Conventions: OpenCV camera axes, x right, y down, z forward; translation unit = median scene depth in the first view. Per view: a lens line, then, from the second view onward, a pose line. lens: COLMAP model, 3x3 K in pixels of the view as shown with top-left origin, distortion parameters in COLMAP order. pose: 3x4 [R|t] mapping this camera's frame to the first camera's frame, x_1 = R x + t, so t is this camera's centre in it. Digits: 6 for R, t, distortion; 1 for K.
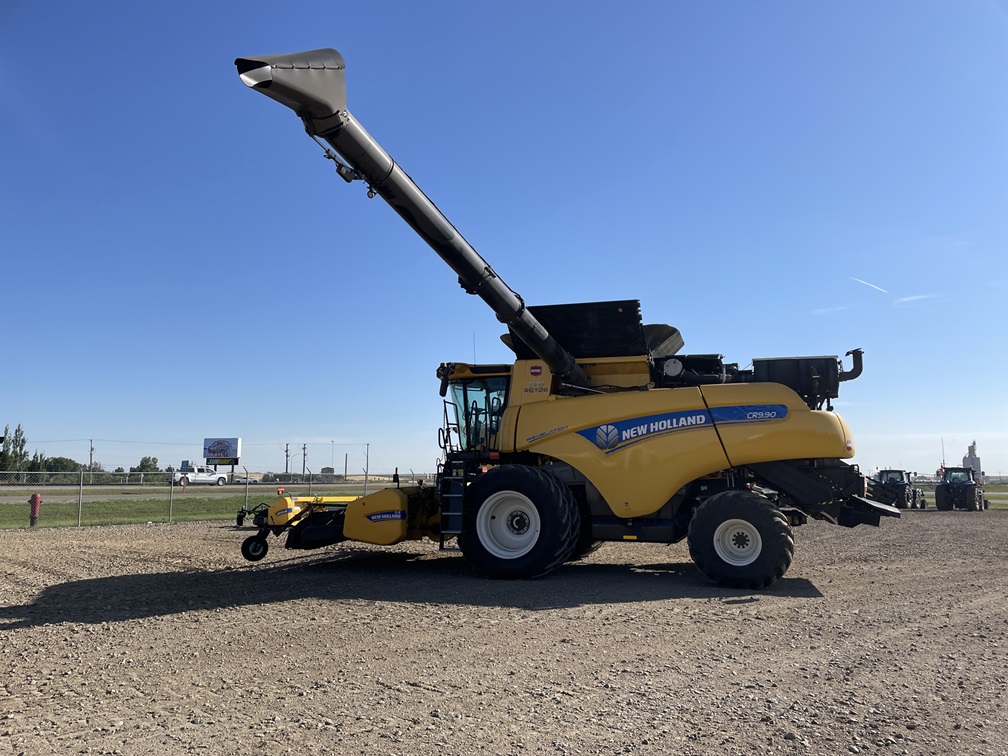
lens RADIAL K [[766.3, 0, 504.0], [0, 766.3, 378.0], [0, 0, 1]] dist [0.063588, -0.003495]
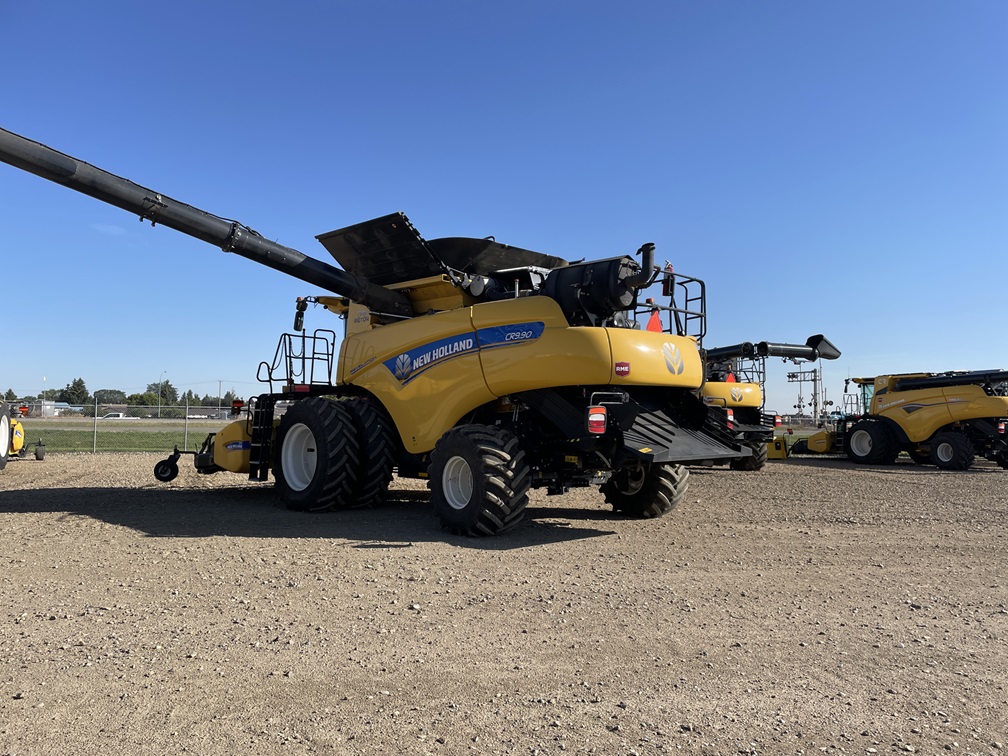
lens RADIAL K [[766.3, 0, 504.0], [0, 766.3, 378.0], [0, 0, 1]] dist [0.063588, -0.003495]
pose [[0.880007, -0.017035, -0.474655, 0.684087], [0.053085, 0.996623, 0.062653, 0.039011], [0.471984, -0.080332, 0.877939, 0.247231]]
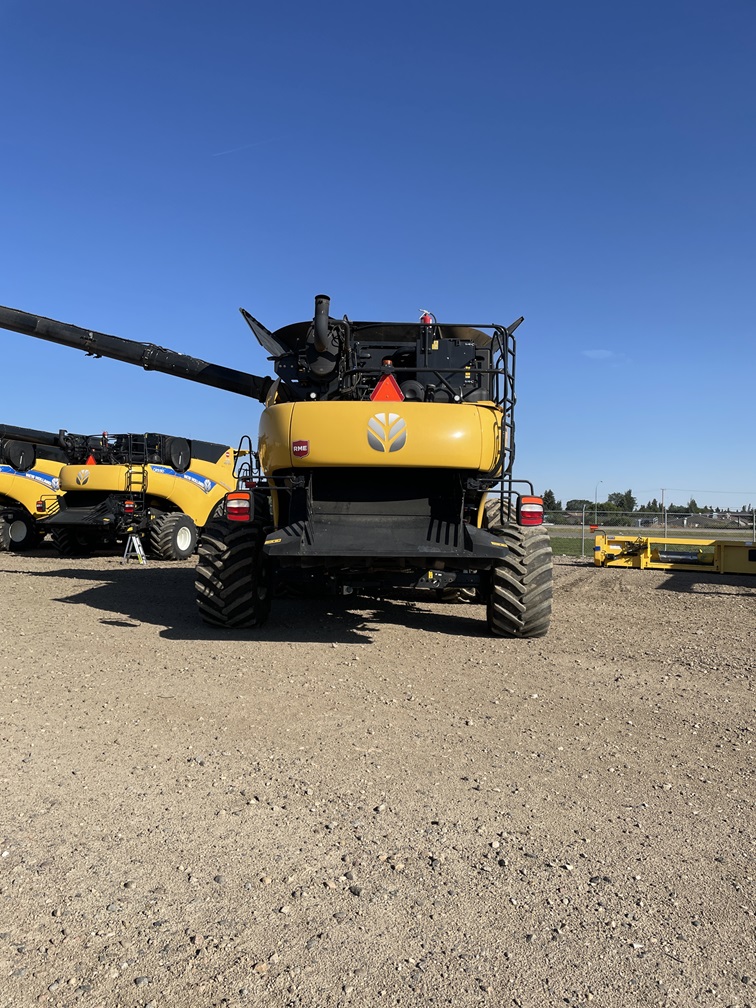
lens RADIAL K [[766.3, 0, 378.0], [0, 766.3, 504.0], [0, 0, 1]] dist [0.063588, -0.003495]
pose [[0.296750, -0.014038, -0.954852, 1.048995], [0.105767, 0.994223, 0.018254, 0.121739], [0.949080, -0.106408, 0.296520, 0.806653]]
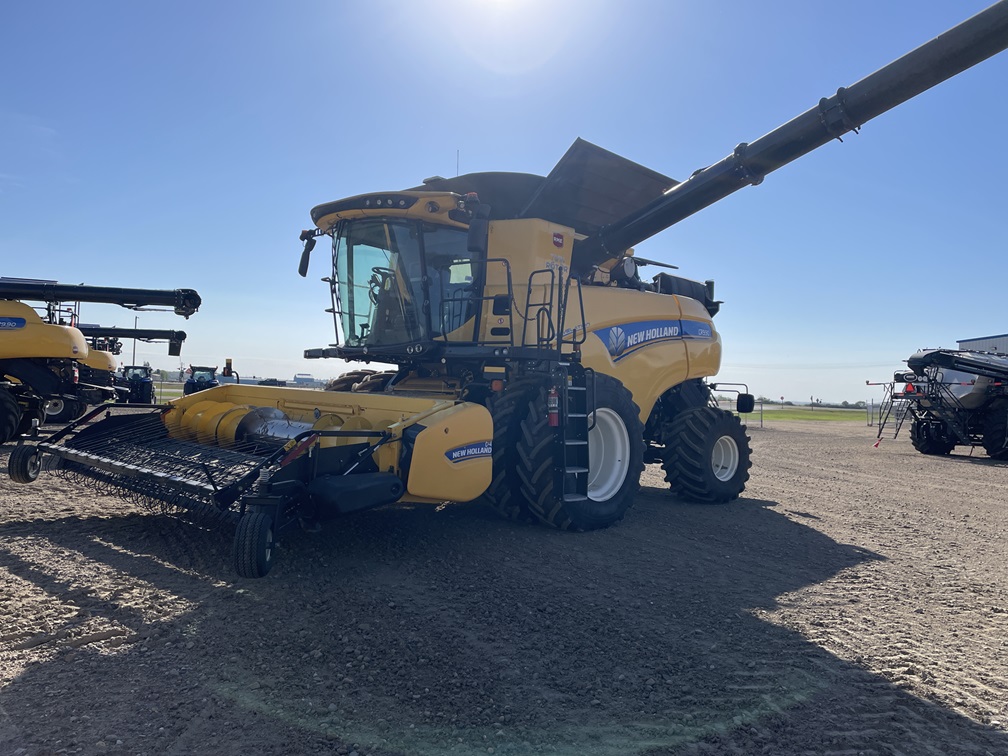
lens RADIAL K [[766.3, 0, 504.0], [0, 766.3, 378.0], [0, 0, 1]] dist [0.063588, -0.003495]
pose [[0.450641, 0.032710, 0.892106, -0.646617], [-0.154593, 0.987089, 0.041898, 0.100217], [-0.879218, -0.156794, 0.449880, 0.738547]]
